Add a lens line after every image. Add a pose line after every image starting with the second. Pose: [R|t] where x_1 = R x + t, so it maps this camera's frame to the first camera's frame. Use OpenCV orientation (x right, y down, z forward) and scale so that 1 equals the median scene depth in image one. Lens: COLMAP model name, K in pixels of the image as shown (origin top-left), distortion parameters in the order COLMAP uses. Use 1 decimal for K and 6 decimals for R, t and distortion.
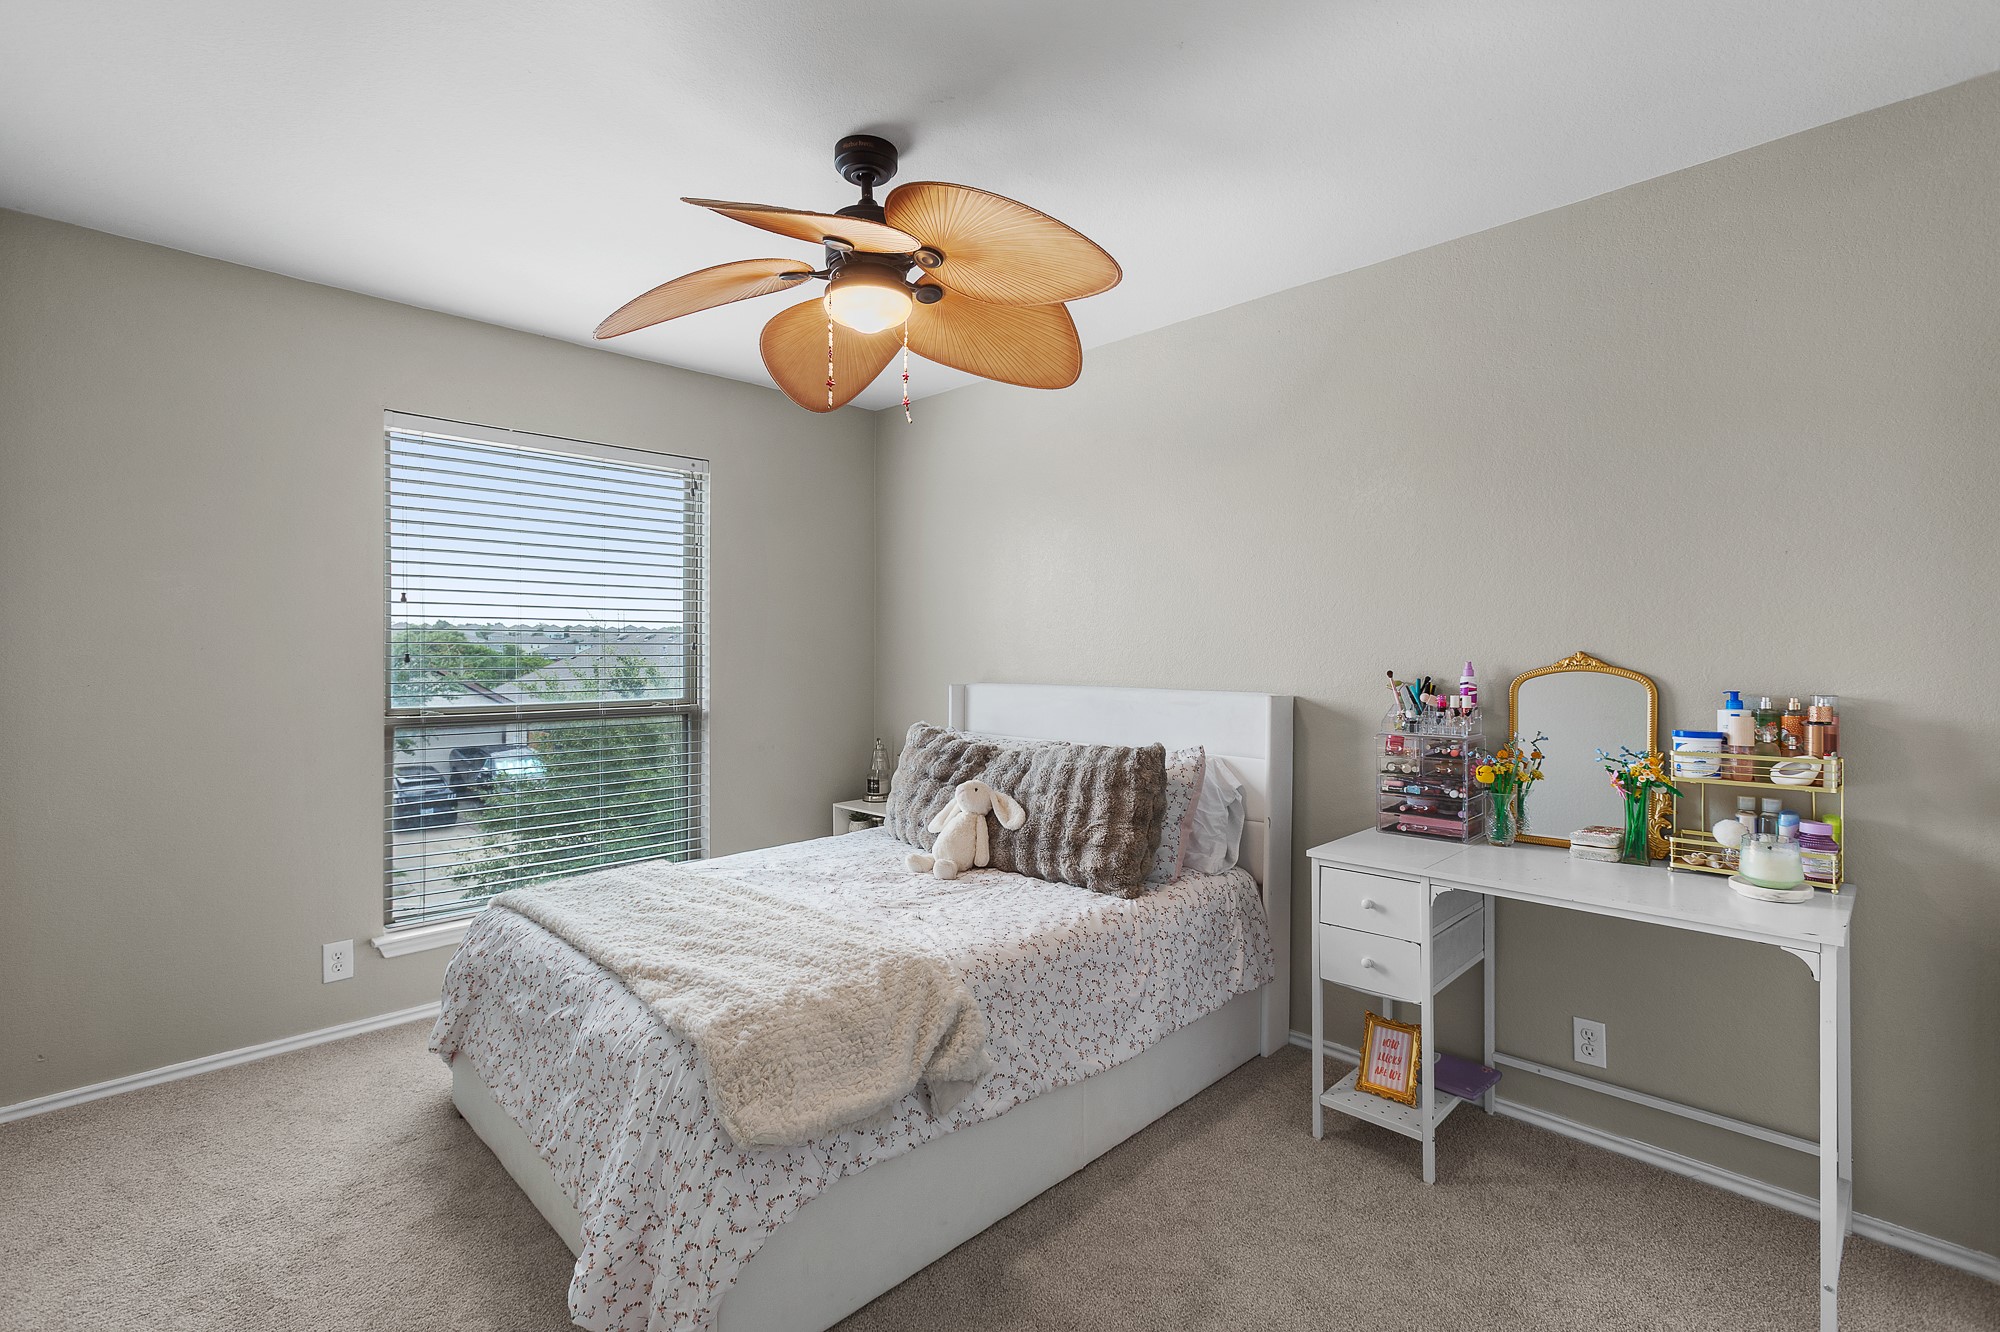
lens RADIAL K [[910.7, 0, 1000.0], [0, 910.7, 666.0], [0, 0, 1]] dist [-0.014105, 0.000277]
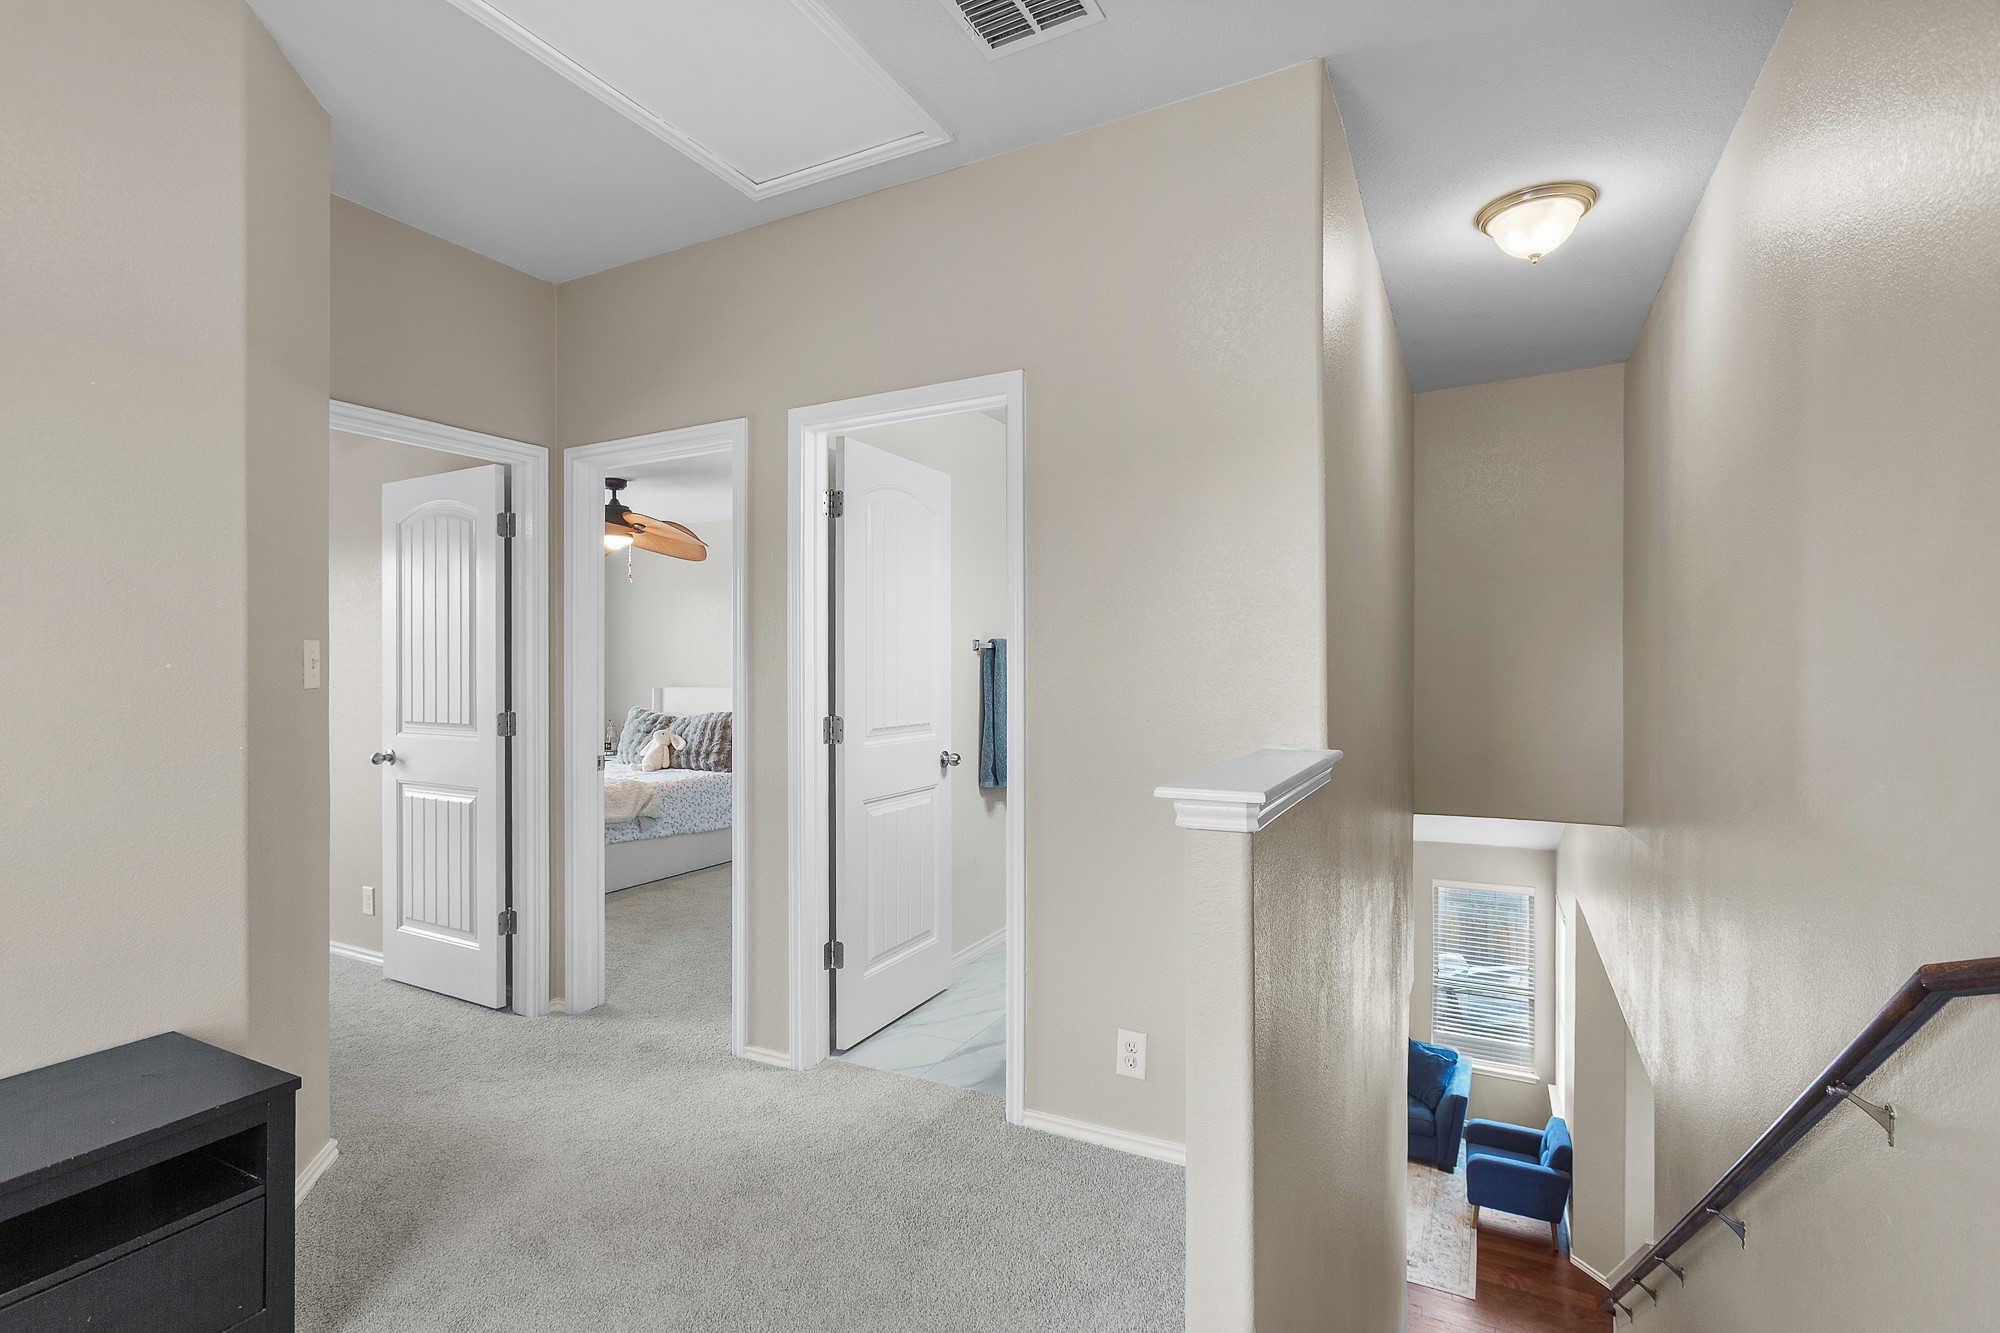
lens RADIAL K [[910.7, 0, 1000.0], [0, 910.7, 666.5], [0, 0, 1]] dist [-0.014105, 0.000277]
pose [[0.956406, 0.000733, 0.292039, 0.114376], [0.004163, 0.999861, -0.016144, 0.013152], [-0.292010, 0.016656, 0.956270, -1.387463]]
